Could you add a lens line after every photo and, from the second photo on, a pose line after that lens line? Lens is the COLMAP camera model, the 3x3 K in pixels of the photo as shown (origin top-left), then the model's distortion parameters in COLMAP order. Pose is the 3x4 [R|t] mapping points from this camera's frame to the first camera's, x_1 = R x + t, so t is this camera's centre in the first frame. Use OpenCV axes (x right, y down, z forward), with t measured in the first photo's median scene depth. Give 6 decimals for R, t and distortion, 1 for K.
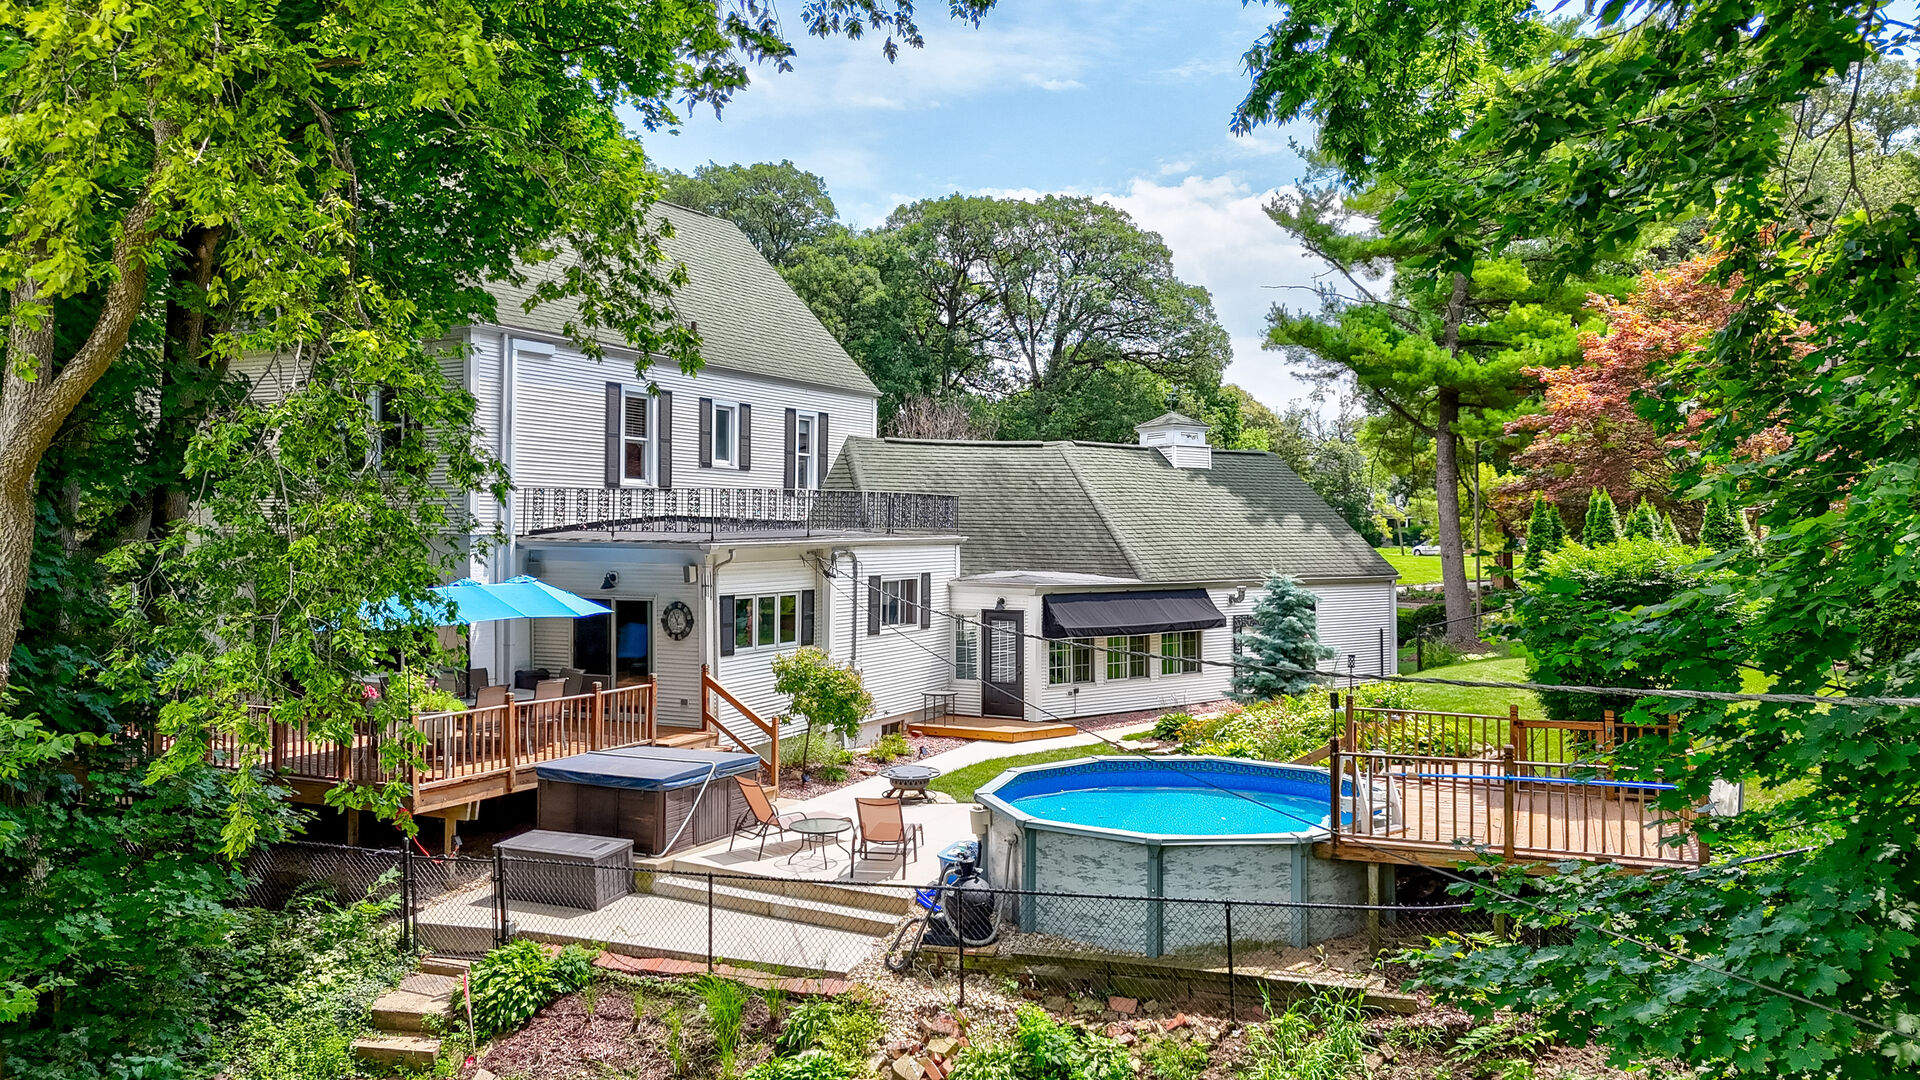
lens RADIAL K [[1407.3, 0, 959.8], [0, 1407.3, 533.0], [0, 0, 1]] dist [0.097434, -0.073055]
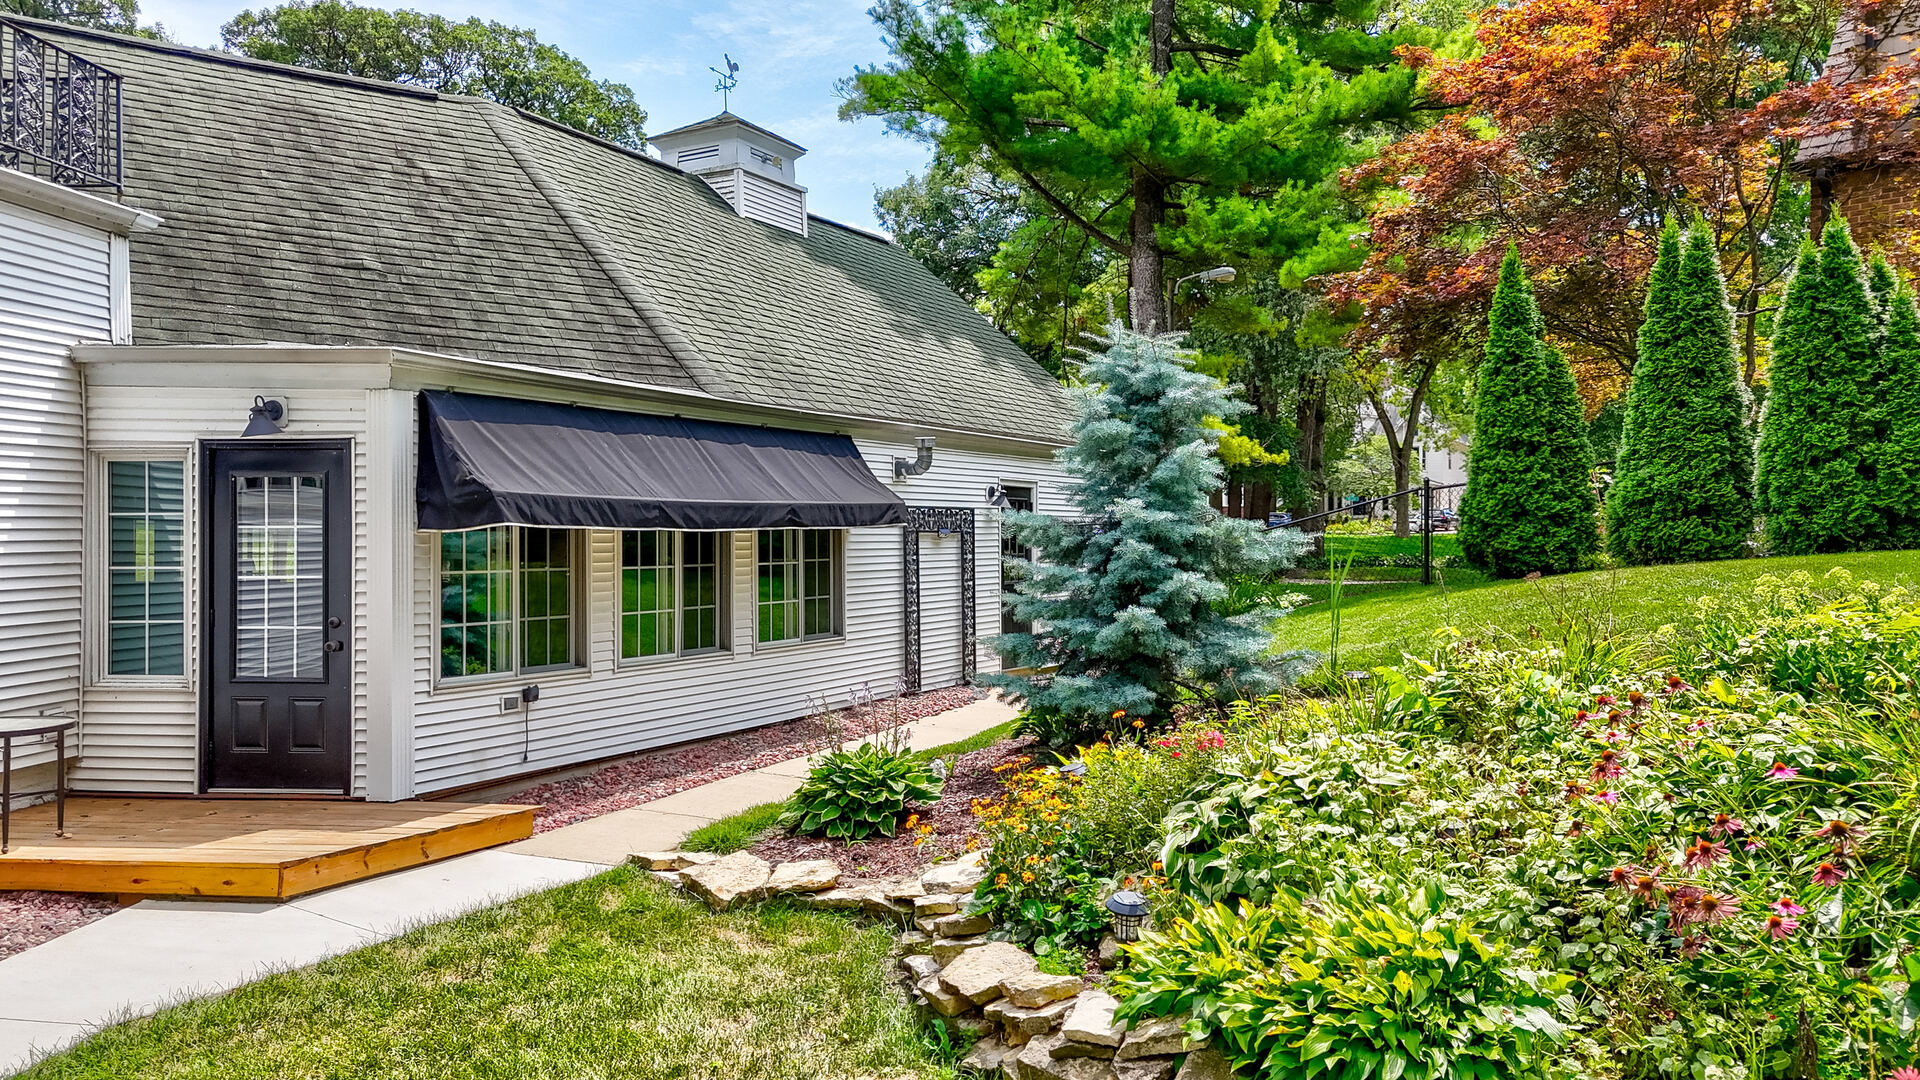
lens RADIAL K [[1407.3, 0, 959.8], [0, 1407.3, 533.0], [0, 0, 1]] dist [0.097434, -0.073055]
pose [[0.926724, -0.000521, 0.375742, 0.051421], [0.000351, 1.000000, 0.000522, 0.074539], [-0.375743, -0.000352, 0.926724, 0.659445]]
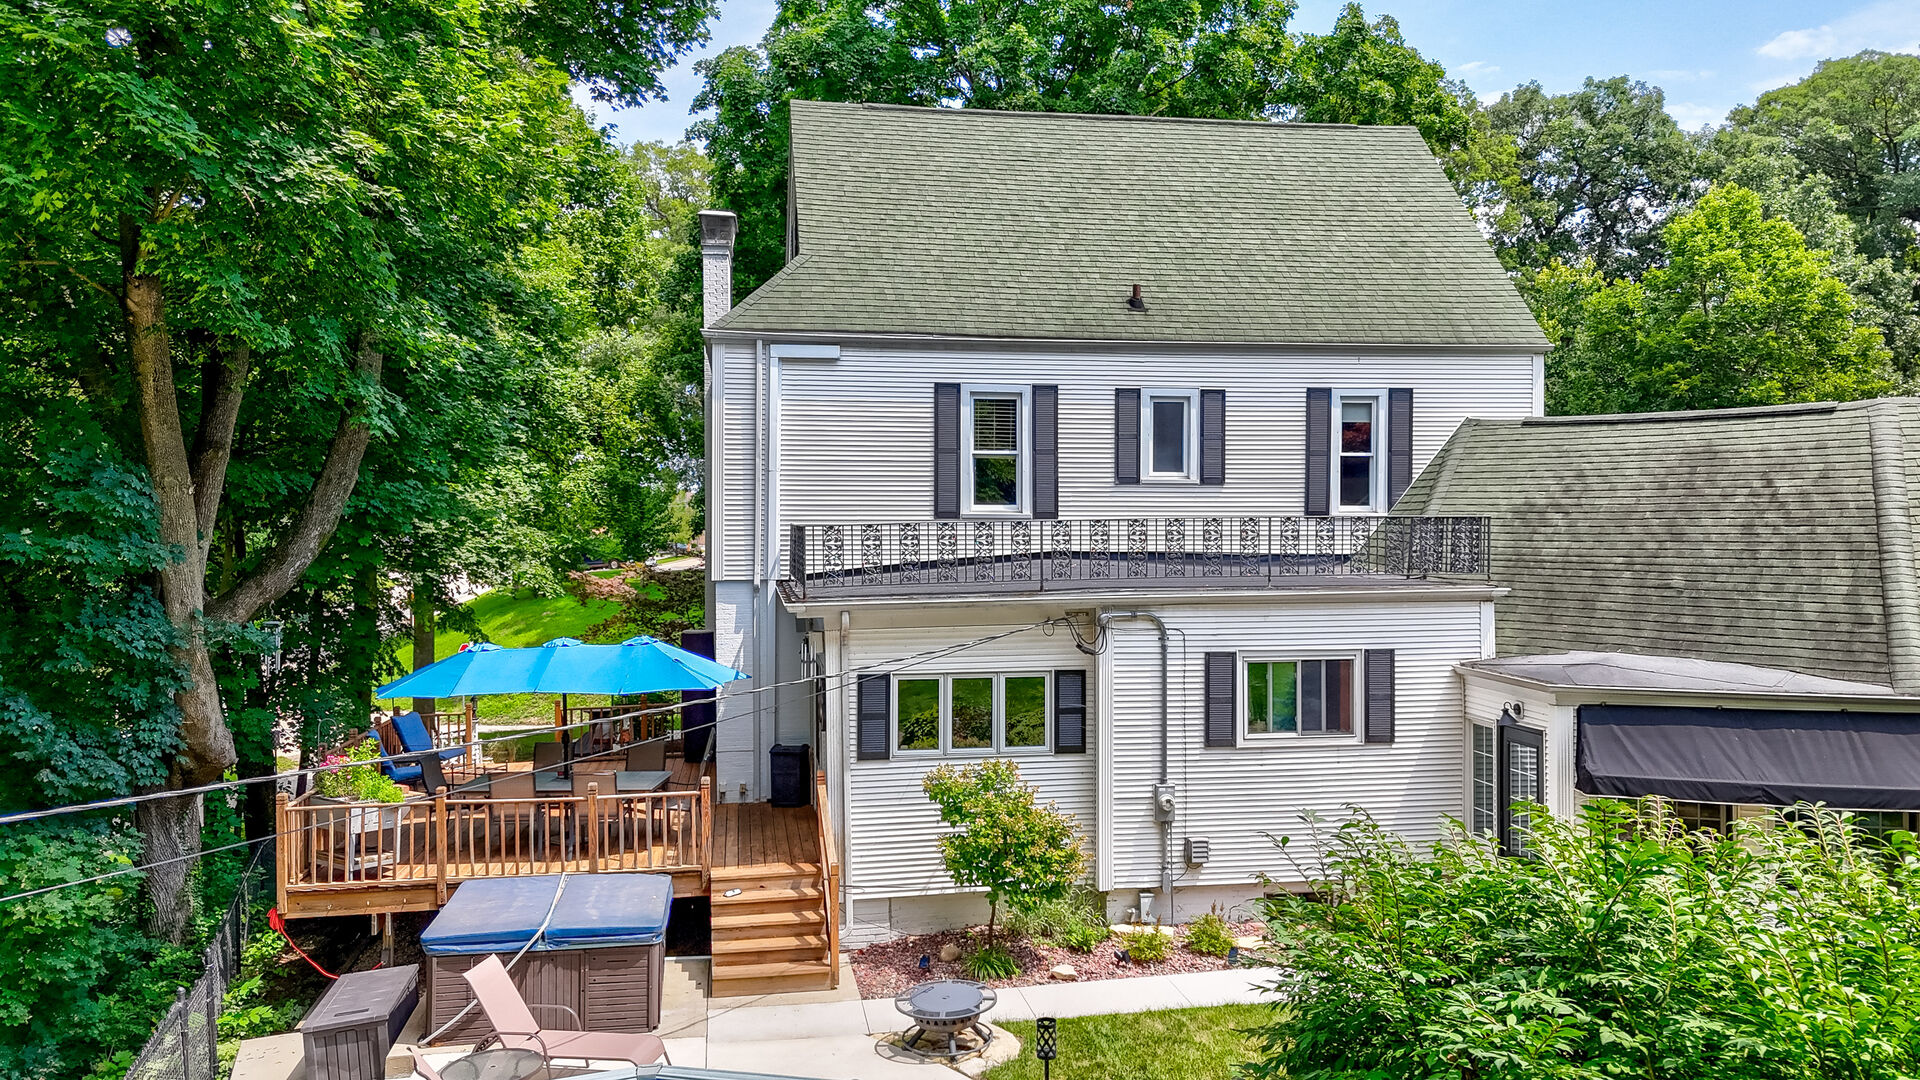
lens RADIAL K [[1407.3, 0, 959.8], [0, 1407.3, 533.0], [0, 0, 1]] dist [0.097434, -0.073055]
pose [[0.605752, -0.005483, -0.795635, 0.341975], [0.004341, 0.999984, -0.003587, -0.019188], [0.795642, -0.001281, 0.605766, 0.489452]]
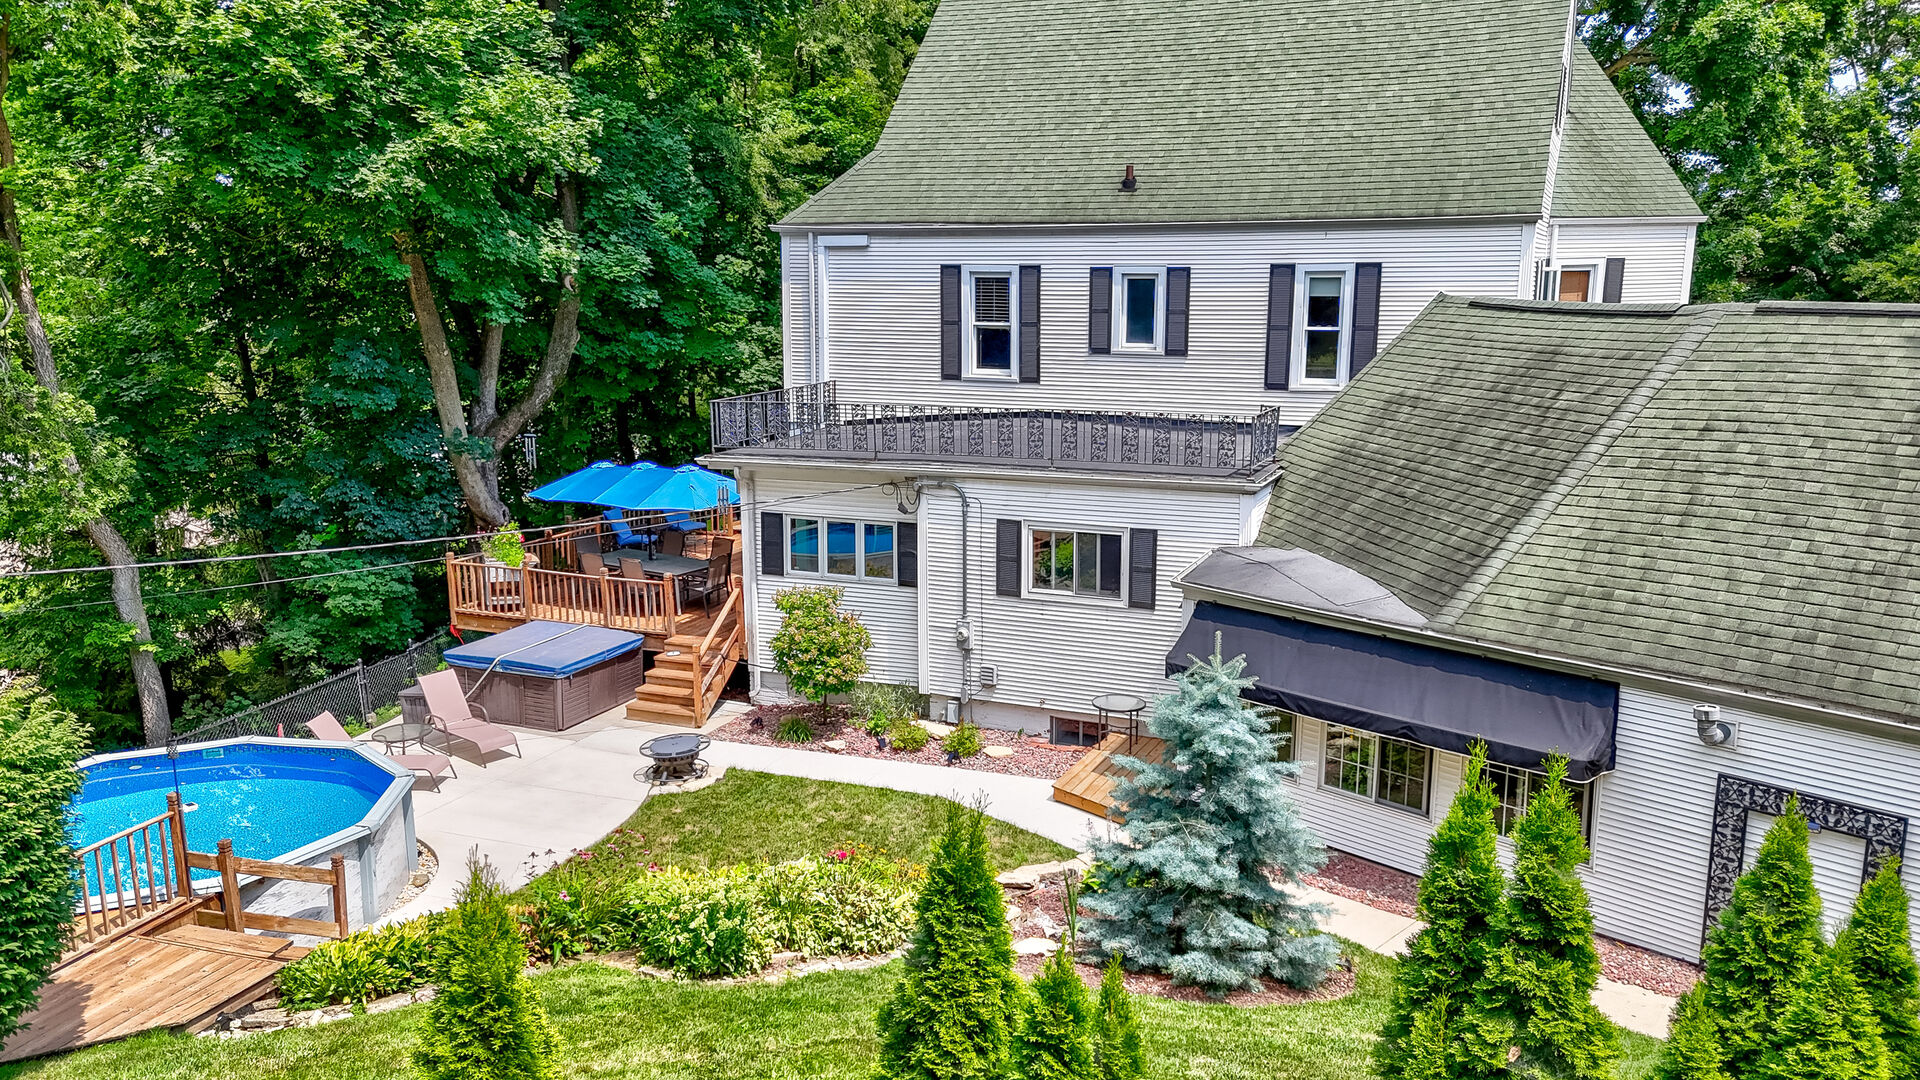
lens RADIAL K [[1407.3, 0, 959.8], [0, 1407.3, 533.0], [0, 0, 1]] dist [0.097434, -0.073055]
pose [[0.089424, 0.179602, -0.979666, 0.627612], [-0.000694, 0.983618, 0.180263, -0.091278], [0.995993, -0.015440, 0.088084, 0.840925]]
